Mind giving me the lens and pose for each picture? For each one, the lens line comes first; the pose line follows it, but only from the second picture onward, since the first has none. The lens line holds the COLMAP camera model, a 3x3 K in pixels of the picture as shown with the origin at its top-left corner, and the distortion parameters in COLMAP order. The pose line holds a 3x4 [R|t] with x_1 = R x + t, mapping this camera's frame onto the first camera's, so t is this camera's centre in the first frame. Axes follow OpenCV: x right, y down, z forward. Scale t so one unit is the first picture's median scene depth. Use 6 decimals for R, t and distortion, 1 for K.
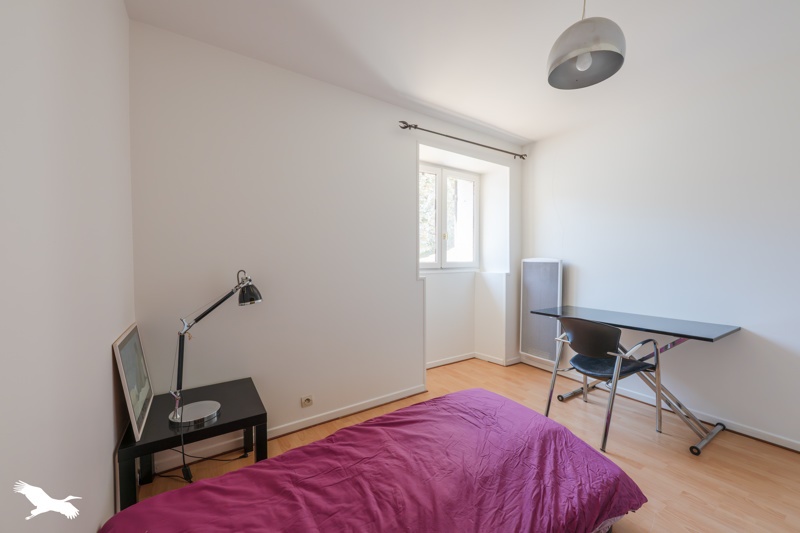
lens RADIAL K [[320.7, 0, 401.8], [0, 320.7, 266.7], [0, 0, 1]] dist [0.003501, -0.000018]
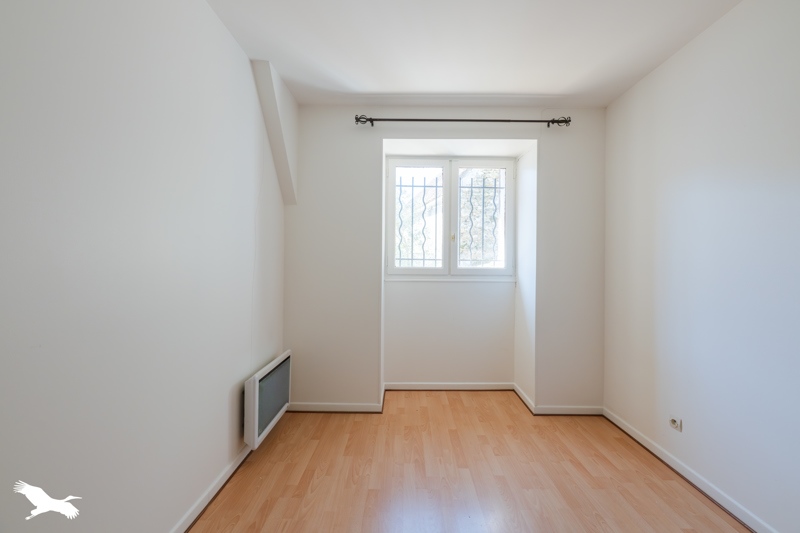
lens RADIAL K [[282.3, 0, 398.3], [0, 282.3, 262.7], [0, 0, 1]] dist [-0.001218, -0.000021]
pose [[0.819679, 0.009943, -0.572736, 0.444248], [-0.025502, 0.999491, -0.019146, -0.010248], [0.572255, 0.030299, 0.819516, 0.298032]]
